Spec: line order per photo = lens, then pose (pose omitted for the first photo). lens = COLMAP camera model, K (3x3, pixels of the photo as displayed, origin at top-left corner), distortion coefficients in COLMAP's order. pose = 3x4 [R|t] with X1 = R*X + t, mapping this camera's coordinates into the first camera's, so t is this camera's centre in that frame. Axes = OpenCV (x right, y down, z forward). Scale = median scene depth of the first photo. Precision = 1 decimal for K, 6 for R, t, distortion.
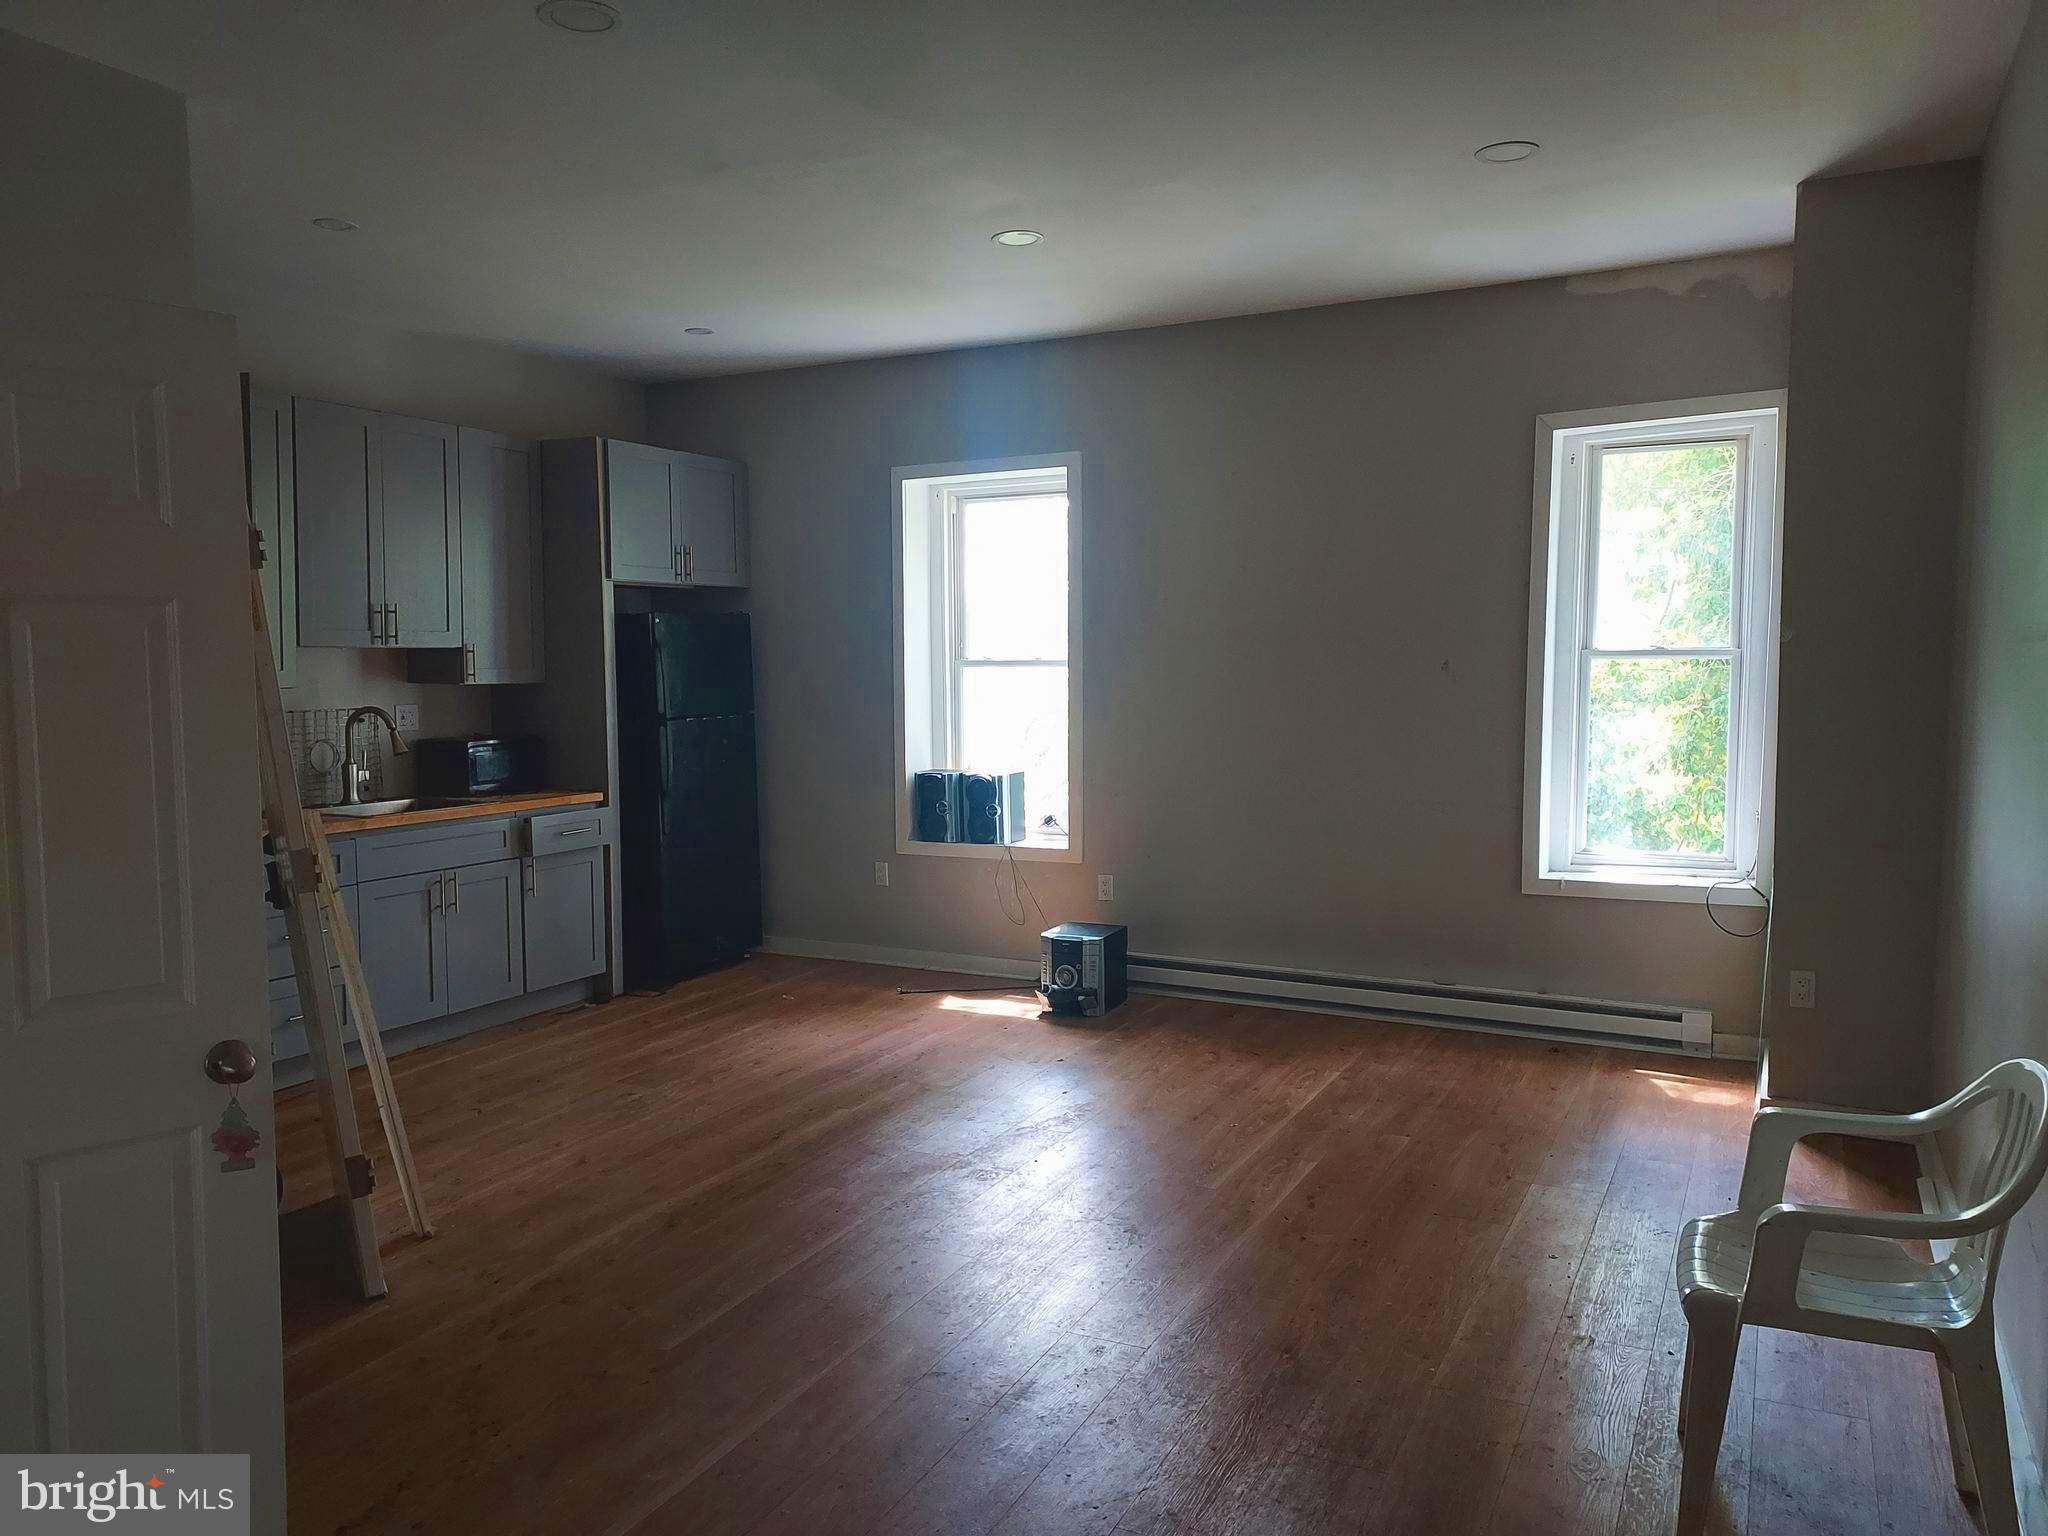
lens RADIAL K [[1465.1, 0, 1027.3], [0, 1465.1, 770.1], [0, 0, 1]] dist [0.055072, -0.013897]
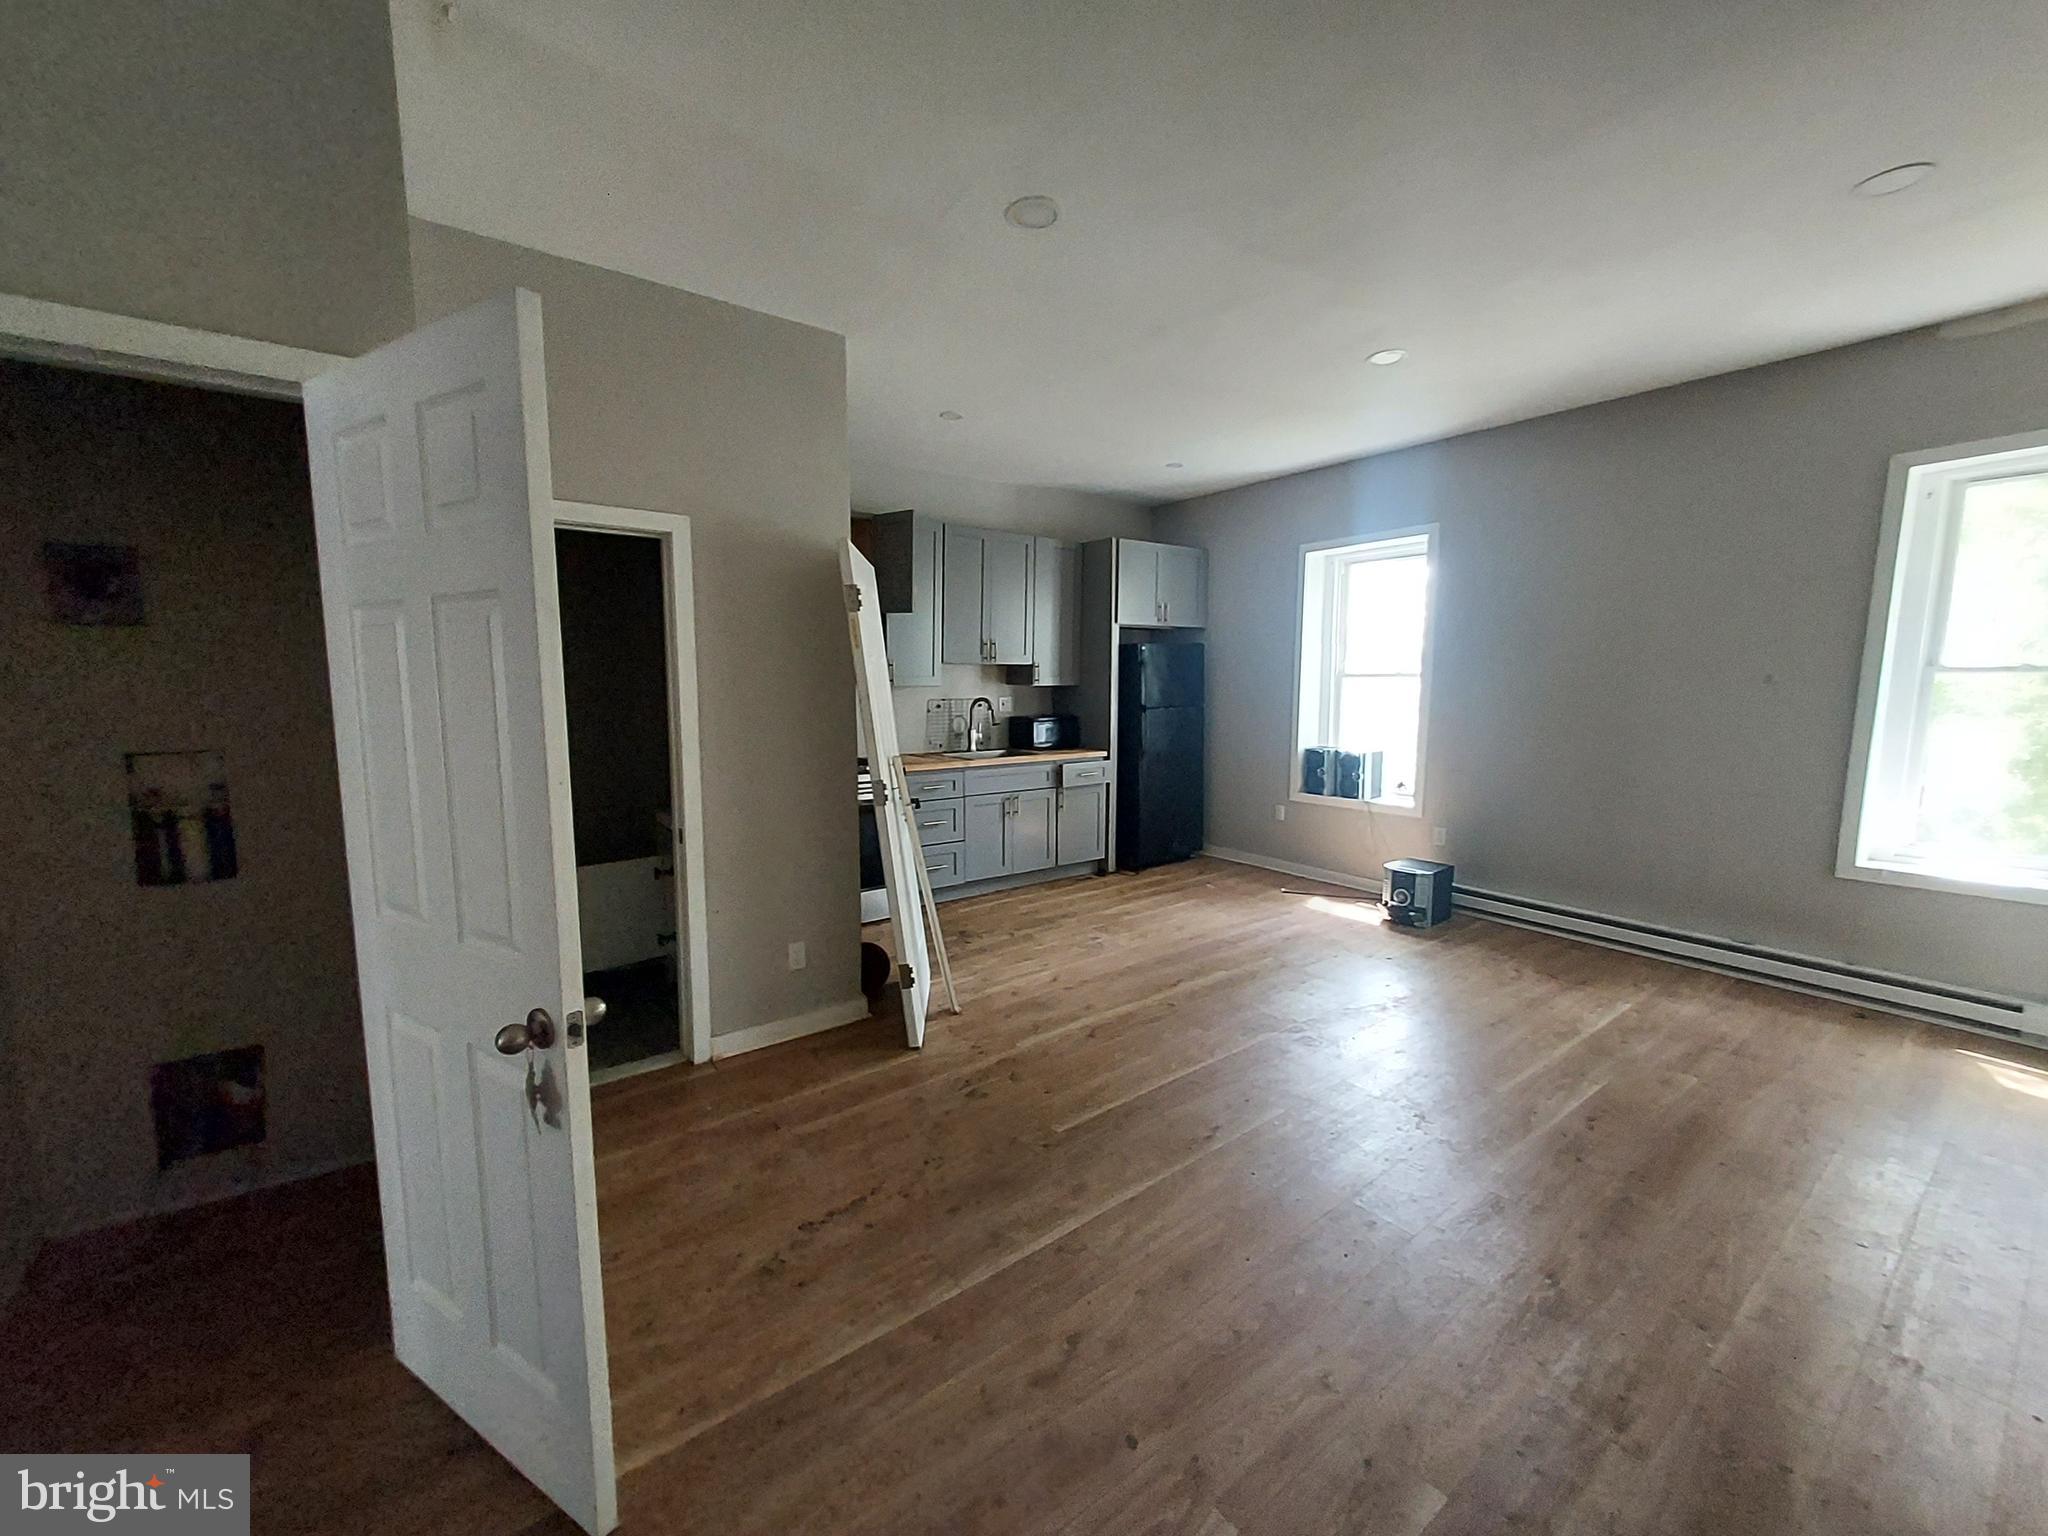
lens RADIAL K [[807.4, 0, 1029.0], [0, 807.4, 769.6], [0, 0, 1]] dist [-0.000015, 0.001281]
pose [[0.900138, 0.057289, -0.431821, 0.034146], [-0.040847, 0.998047, 0.047265, -0.004673], [0.433685, -0.024906, 0.900720, 0.154400]]
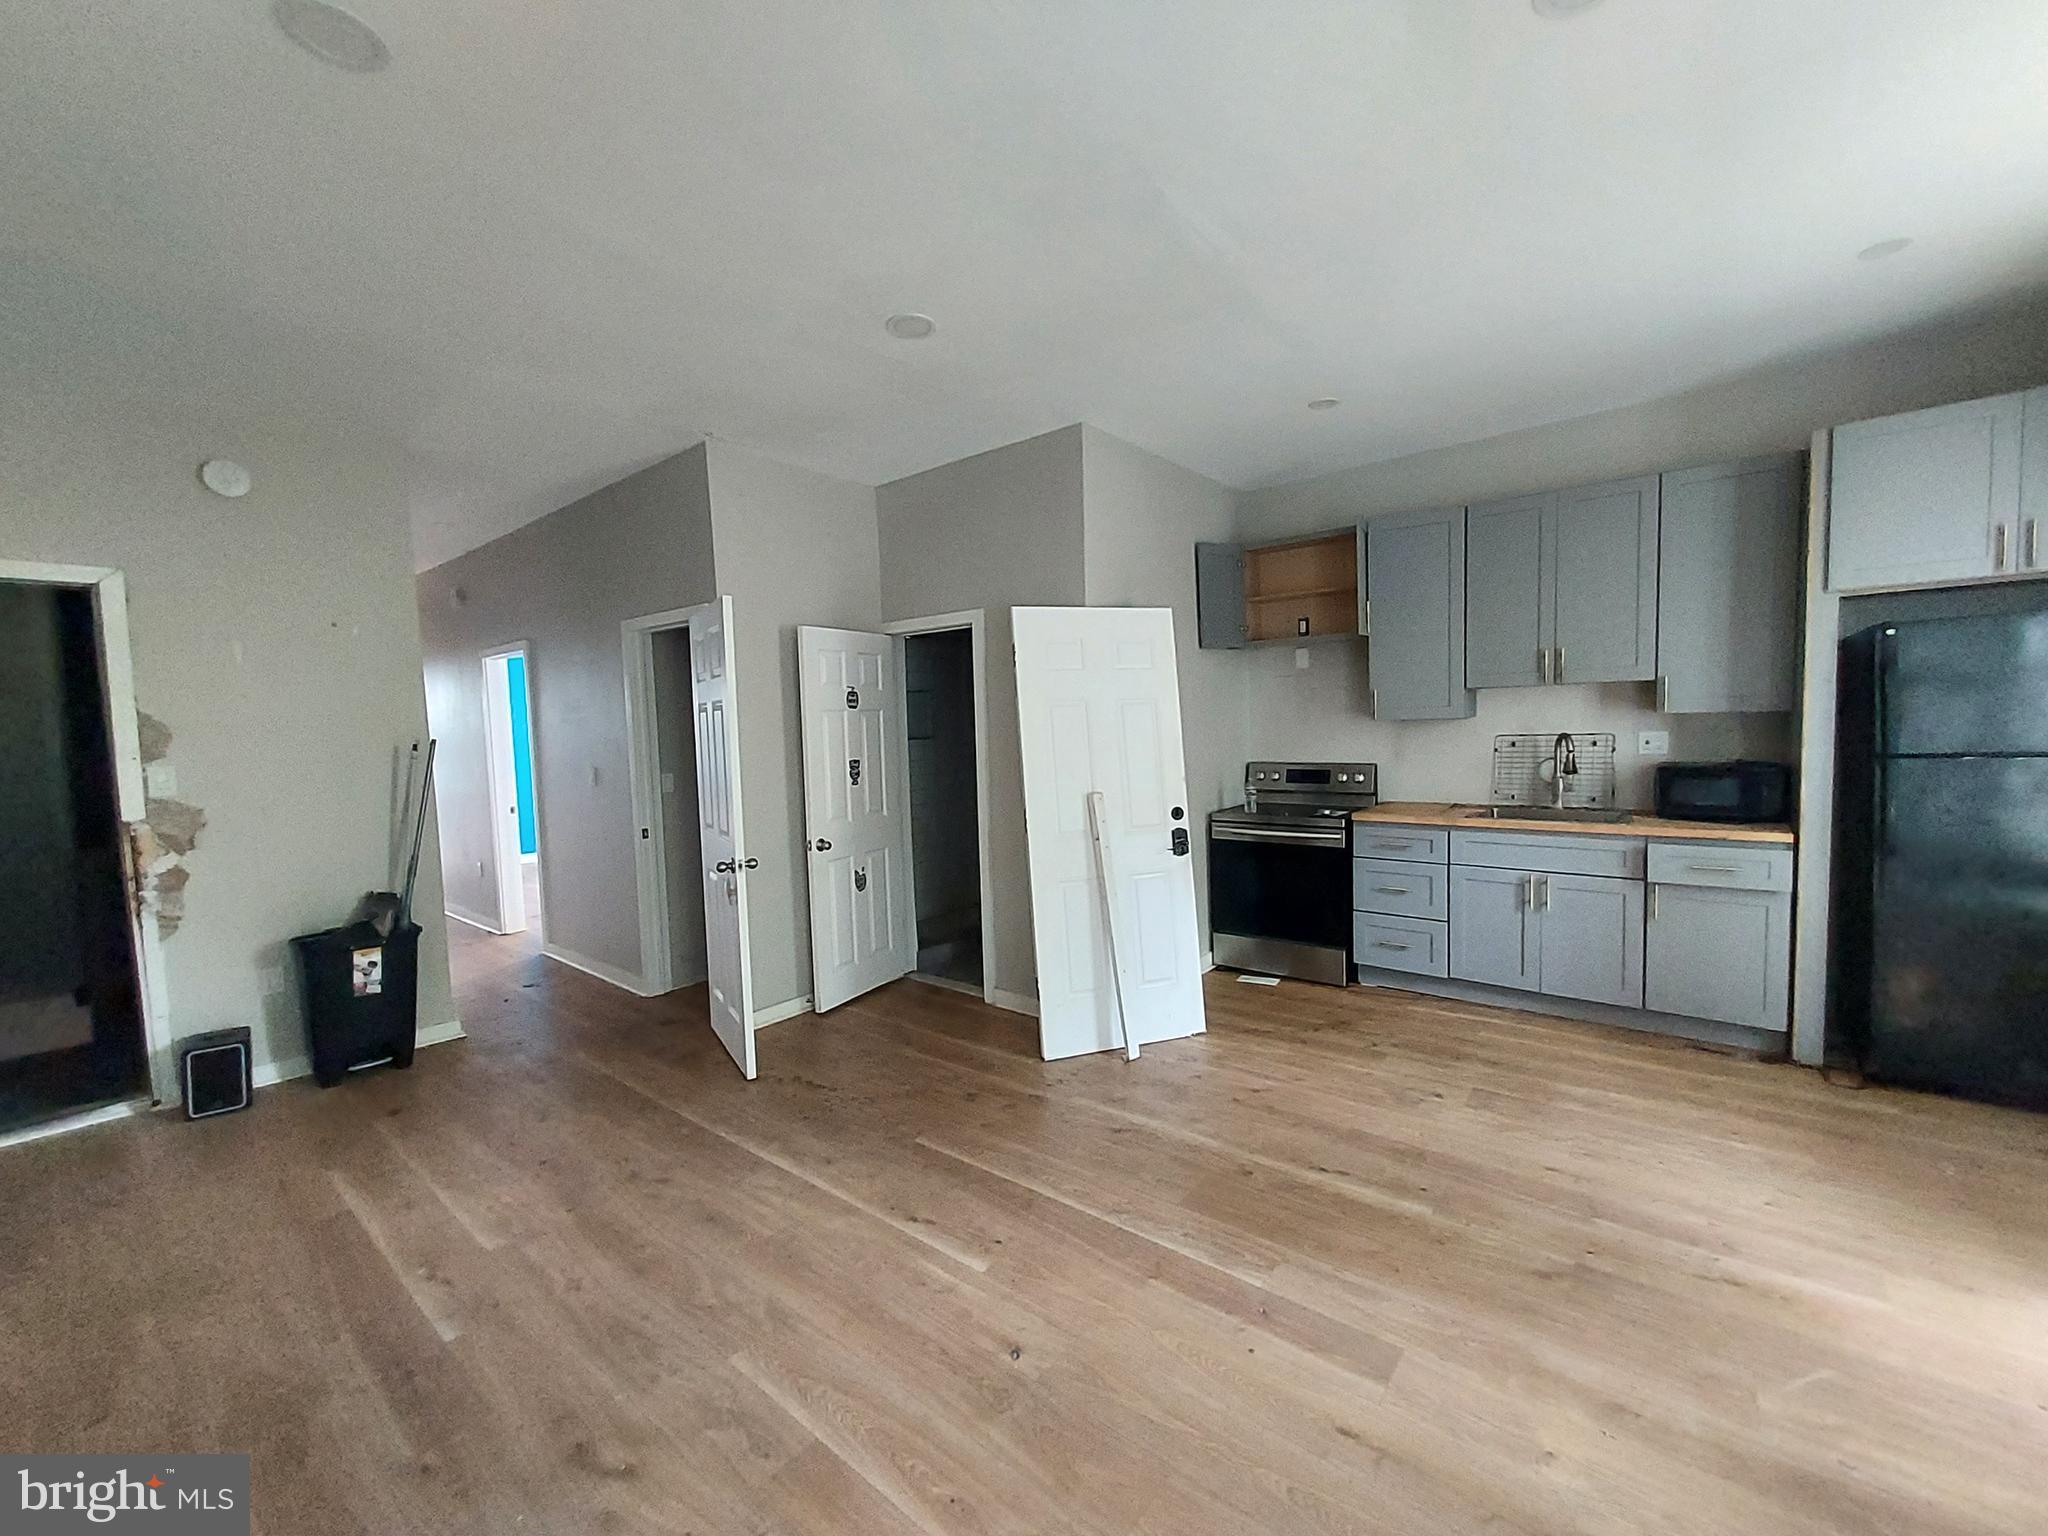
lens RADIAL K [[807.4, 0, 1025.1], [0, 807.4, 773.4], [0, 0, 1]] dist [-0.000015, 0.001281]
pose [[-0.202550, 0.079710, -0.976022, 0.328419], [-0.041787, 0.995070, 0.089938, -0.054356], [0.978380, 0.059002, -0.198220, 0.738164]]
